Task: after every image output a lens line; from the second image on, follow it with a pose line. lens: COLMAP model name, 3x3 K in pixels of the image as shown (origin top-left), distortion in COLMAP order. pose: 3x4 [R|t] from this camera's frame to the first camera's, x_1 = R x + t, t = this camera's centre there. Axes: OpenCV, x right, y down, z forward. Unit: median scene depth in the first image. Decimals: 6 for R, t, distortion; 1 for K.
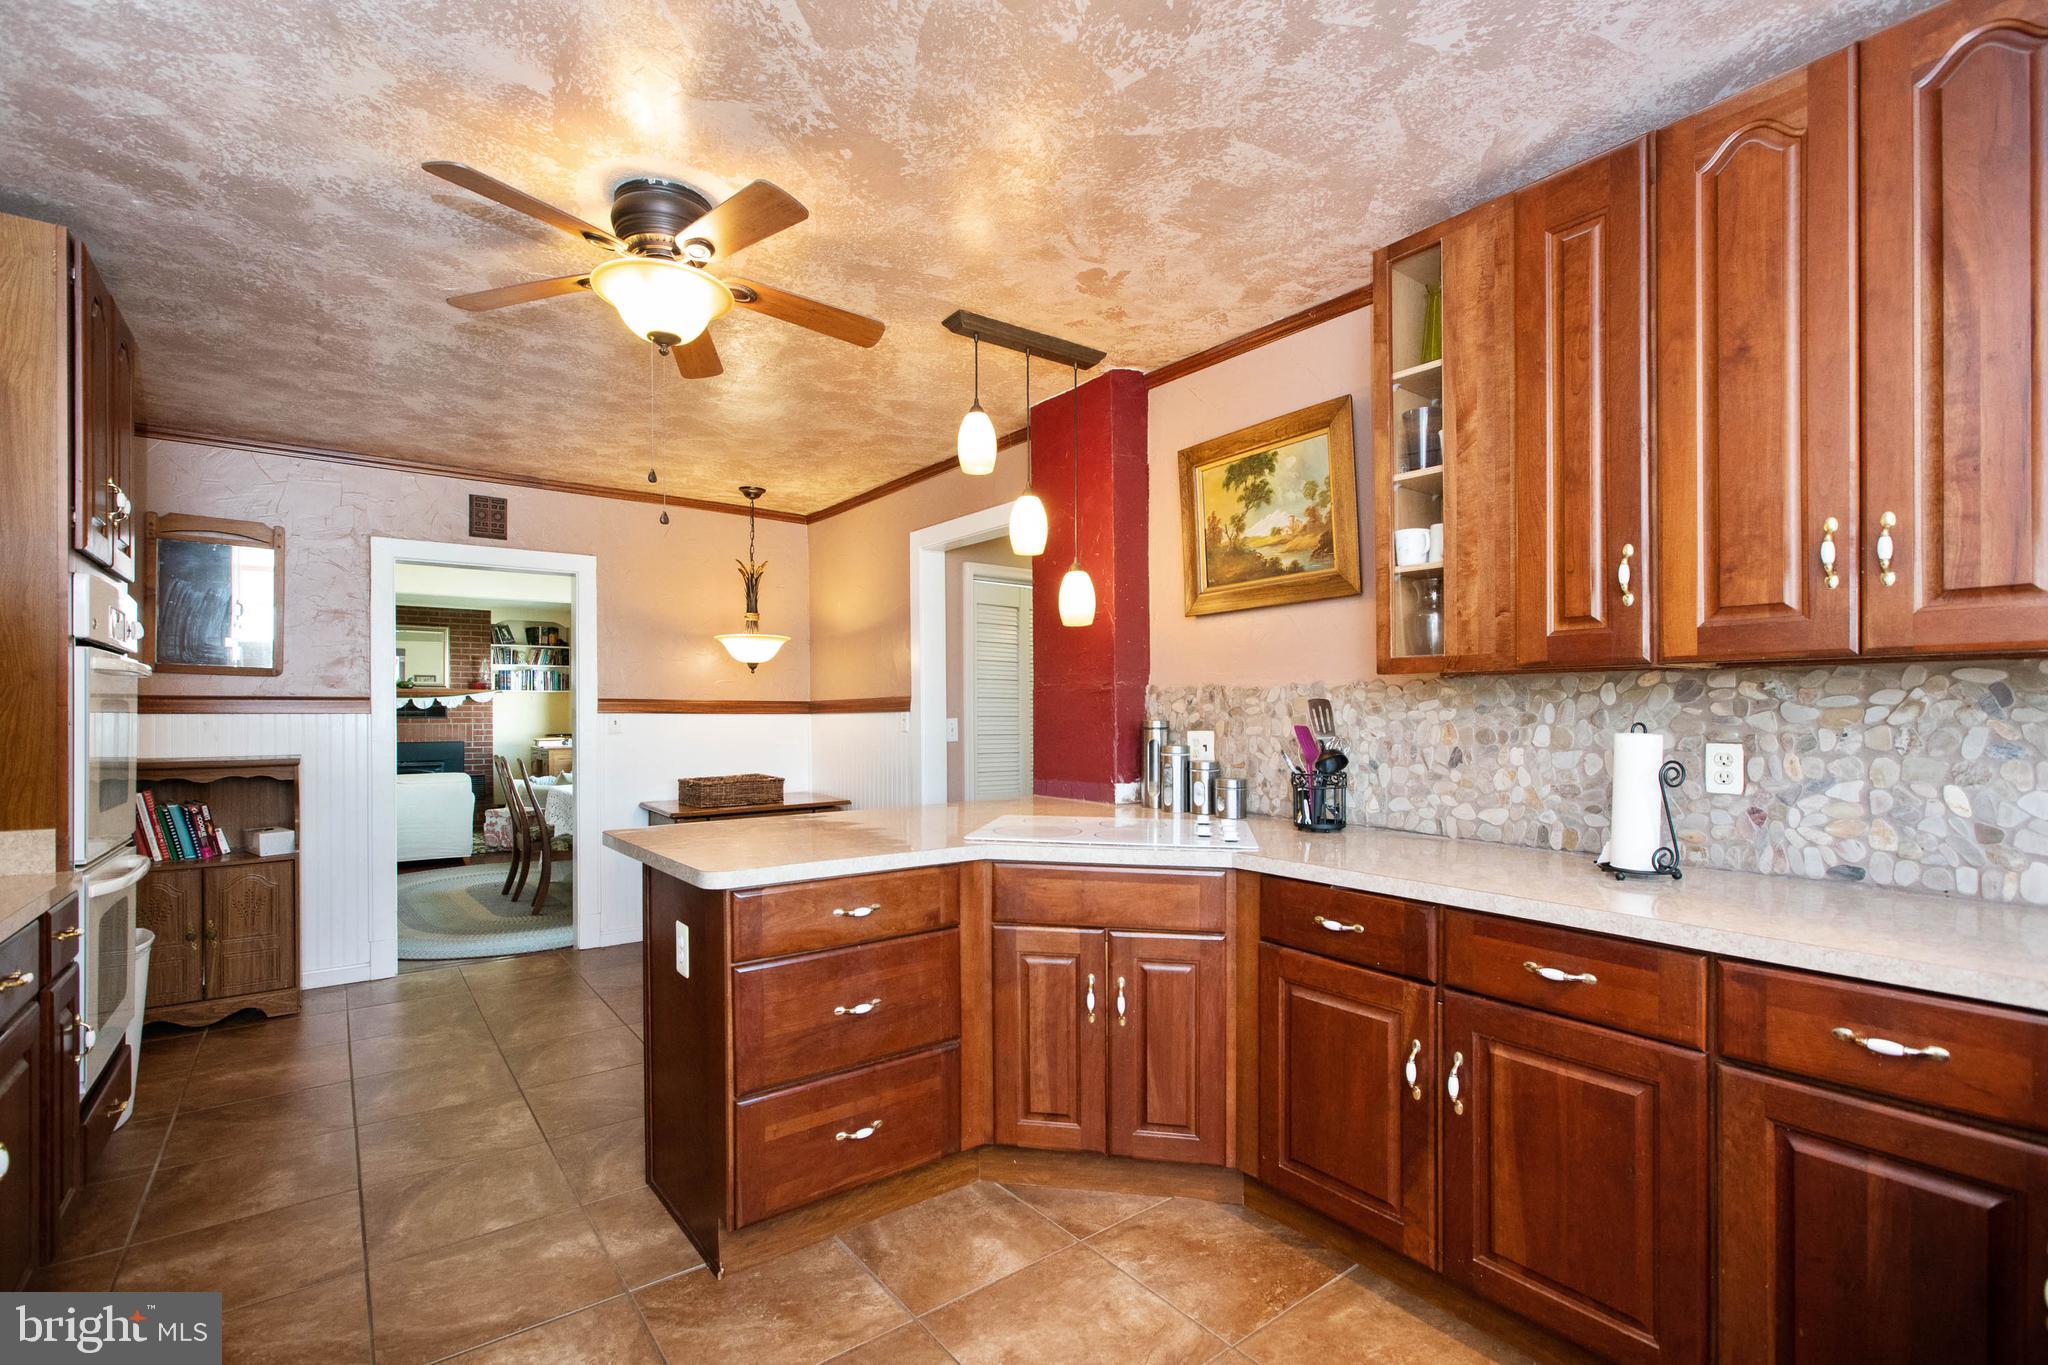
lens RADIAL K [[918.1, 0, 1010.3], [0, 918.1, 709.9], [0, 0, 1]] dist [-0.018485, 0.007145]
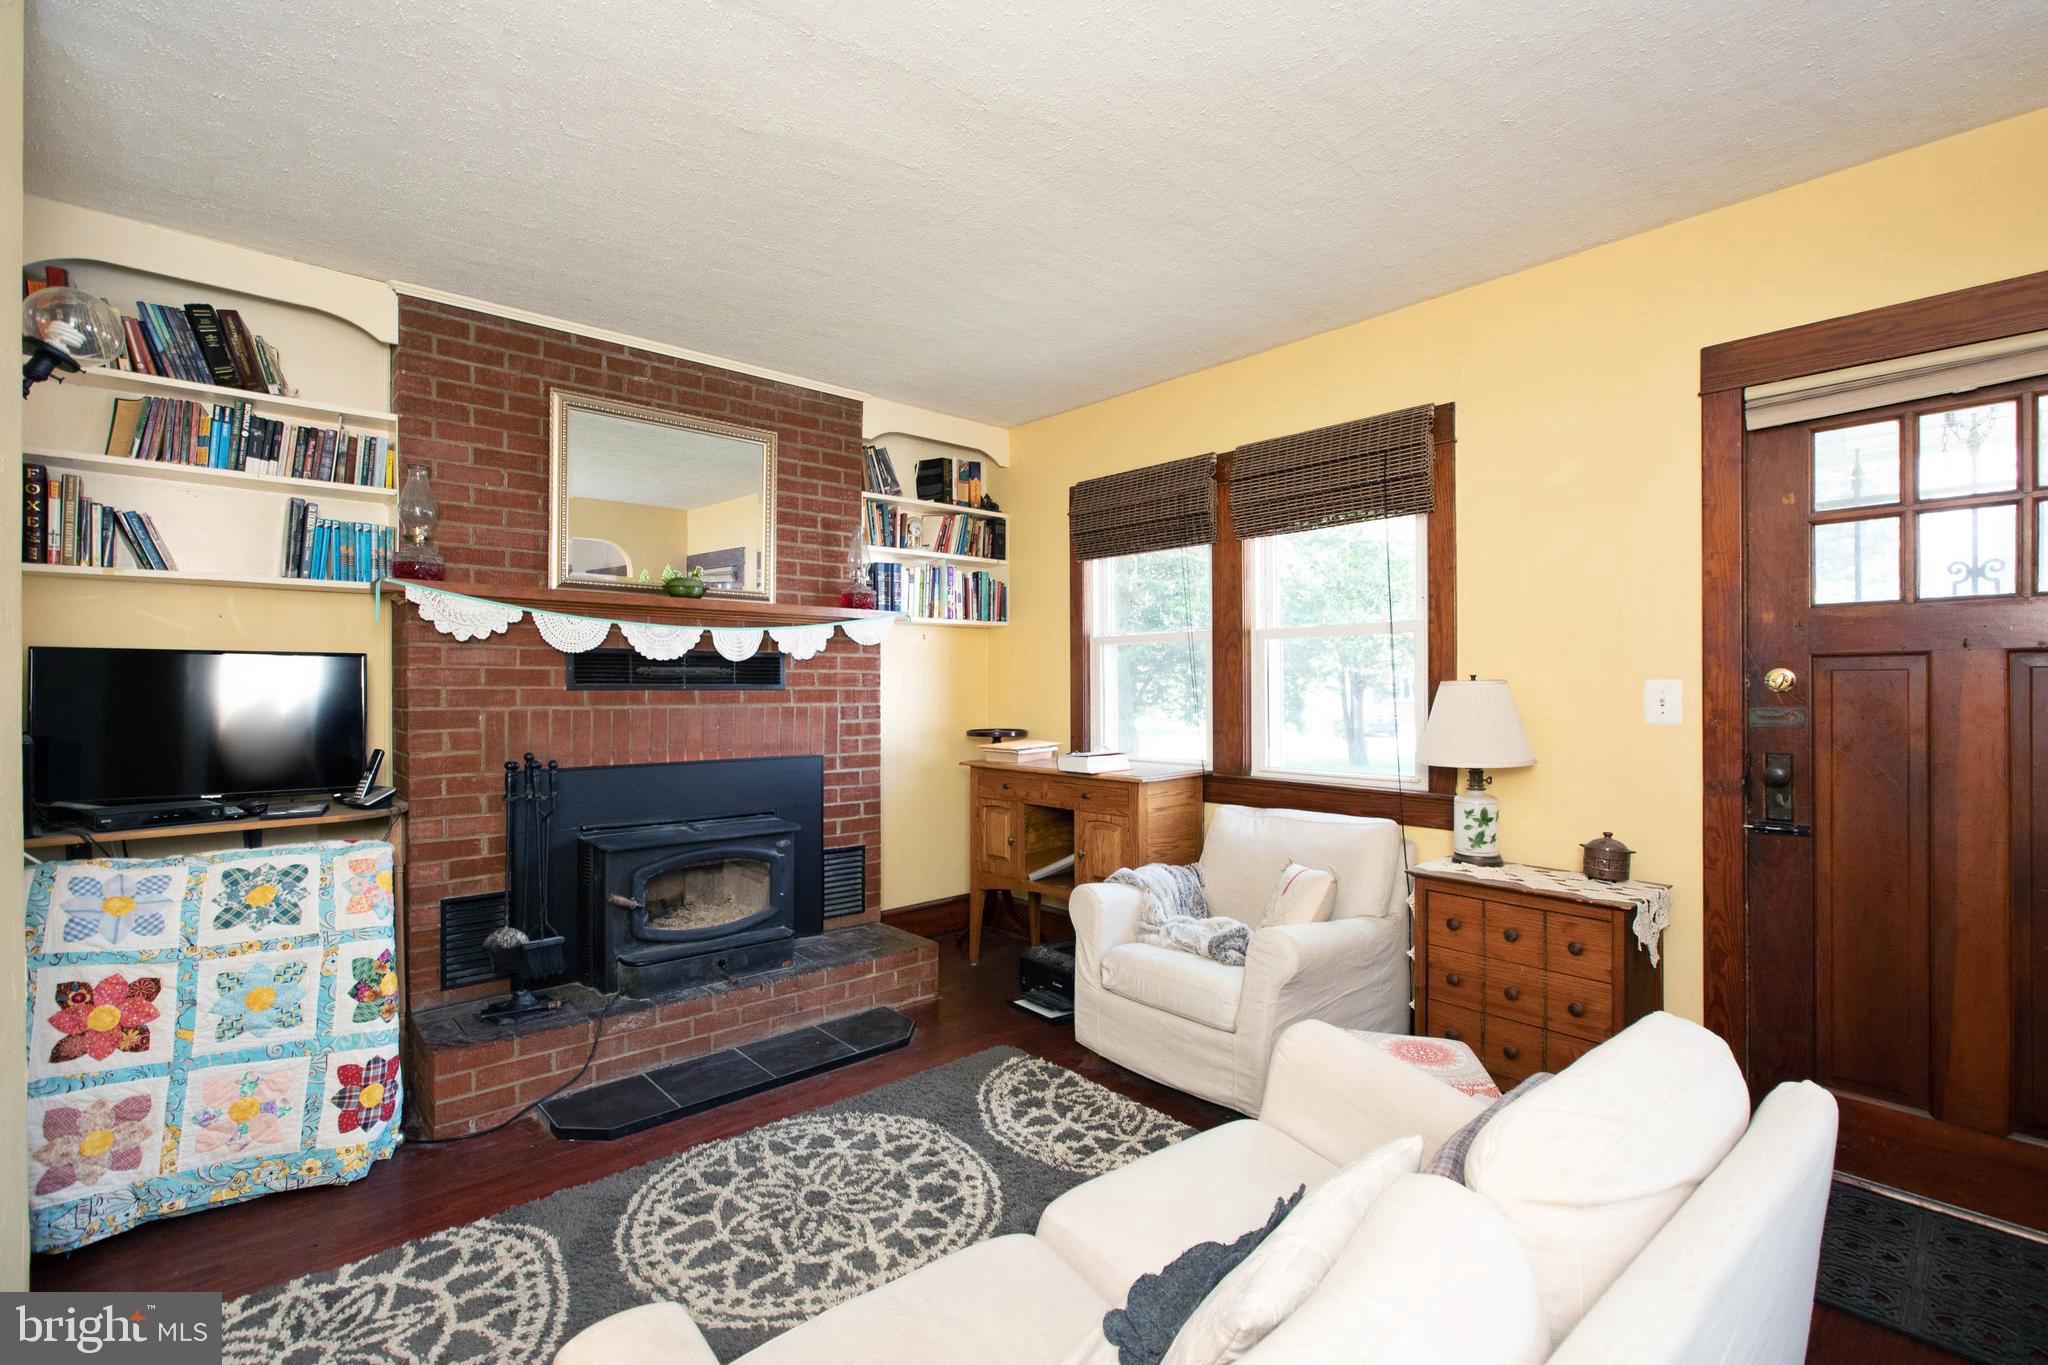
lens RADIAL K [[918.1, 0, 992.4], [0, 918.1, 681.1], [0, 0, 1]] dist [-0.018485, 0.007145]
pose [[0.996178, 0.003751, 0.087269, -2.272992], [-0.002846, 0.999941, -0.010494, 0.035484], [-0.087303, 0.010205, 0.996130, 2.602827]]
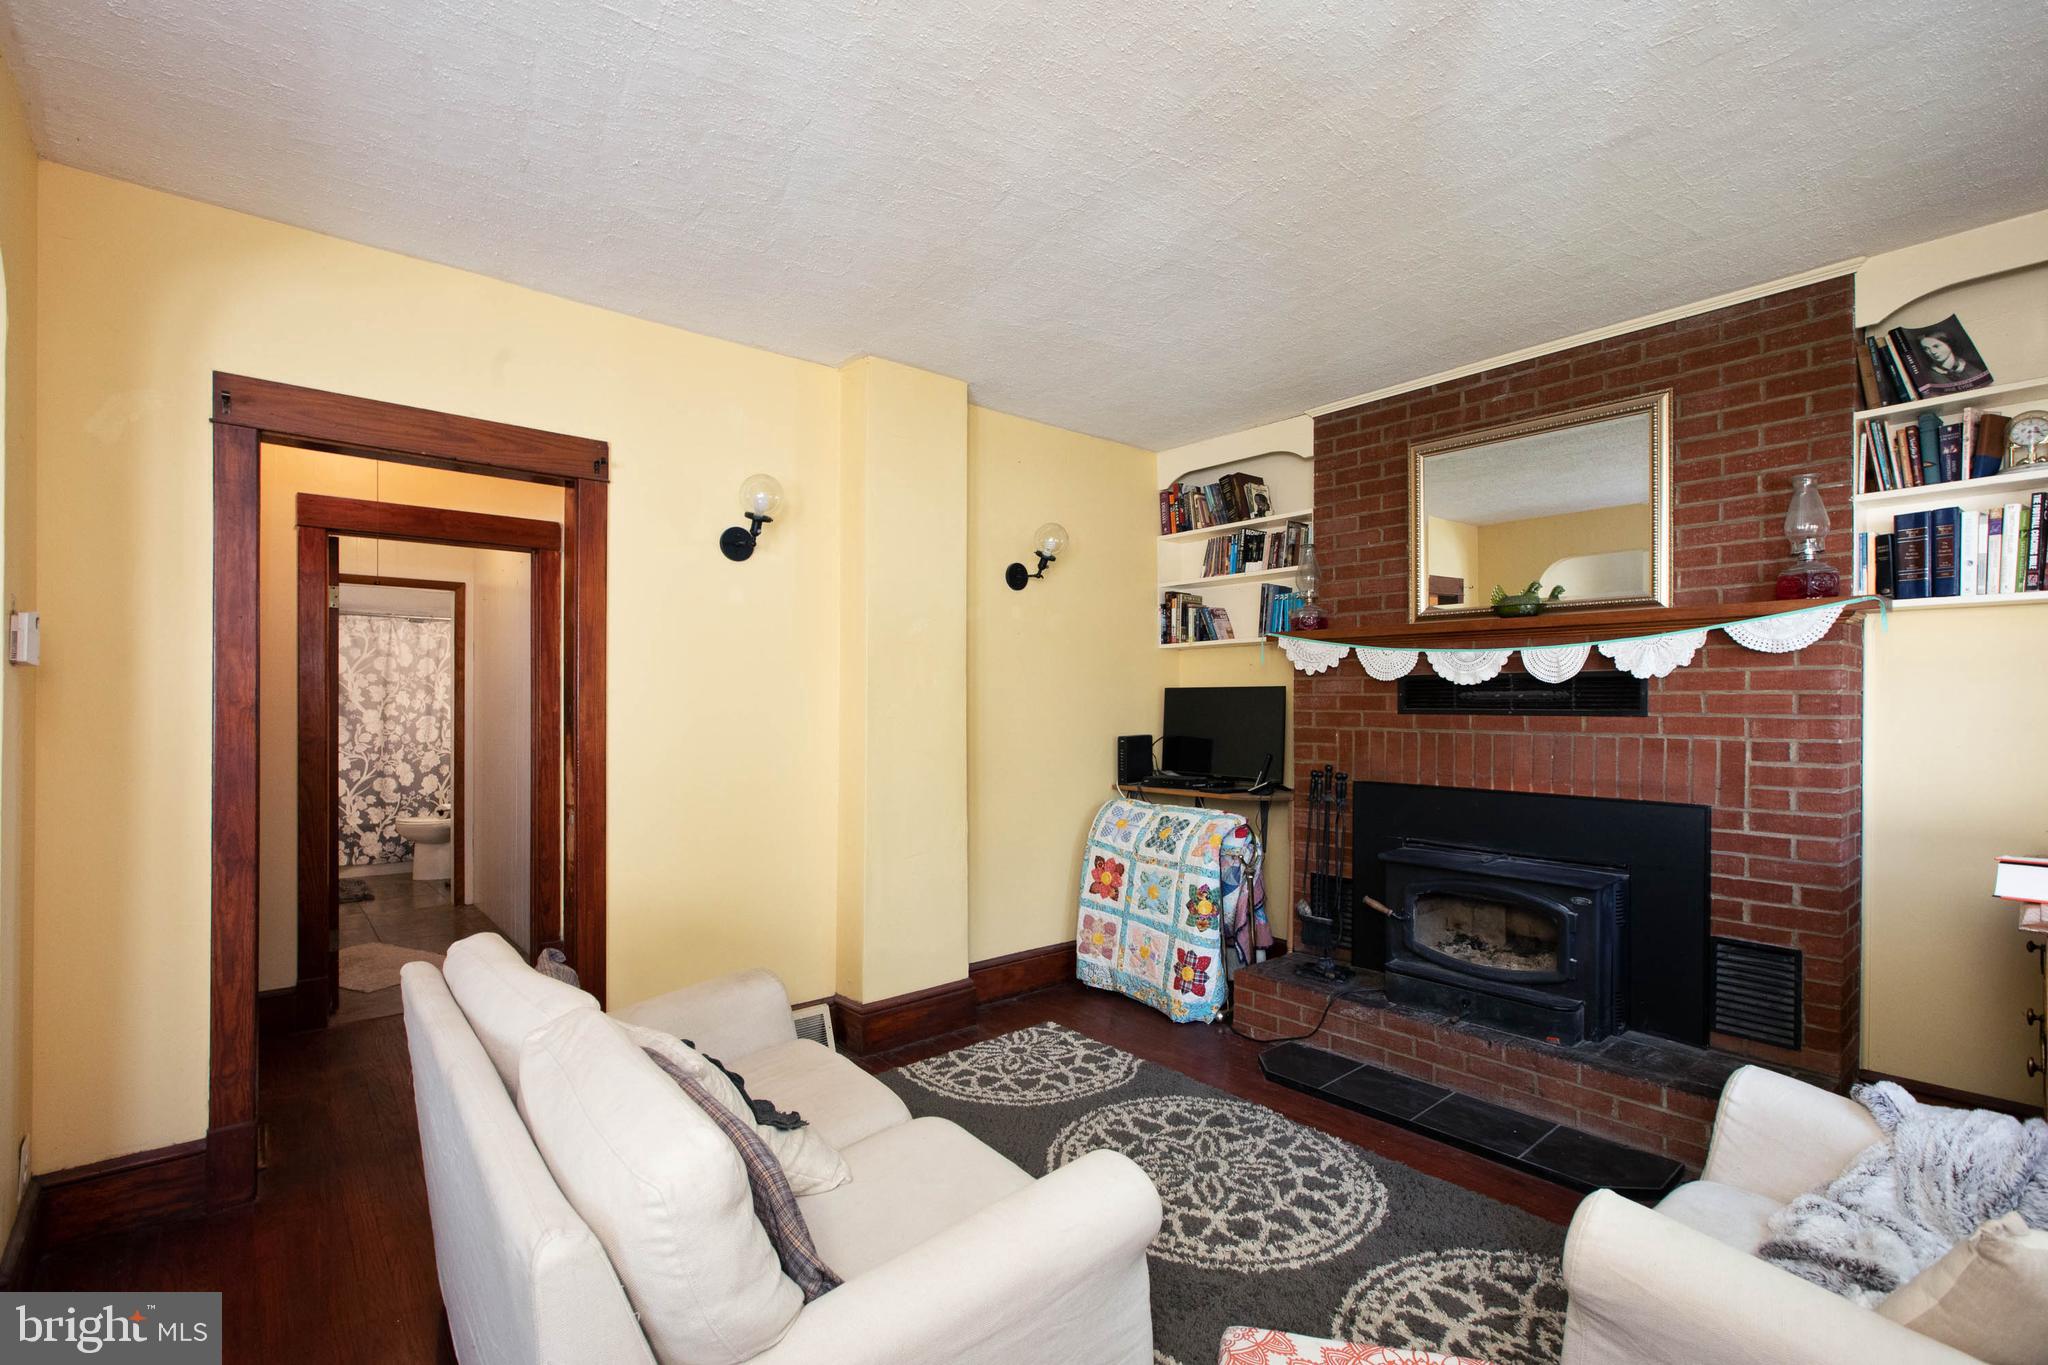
lens RADIAL K [[918.1, 0, 1029.2], [0, 918.1, 699.3], [0, 0, 1]] dist [-0.018485, 0.007145]
pose [[0.082005, -0.001128, -0.996631, -1.451779], [-0.007099, 0.999973, -0.001716, 0.021162], [0.996607, 0.007216, 0.081995, 3.176424]]
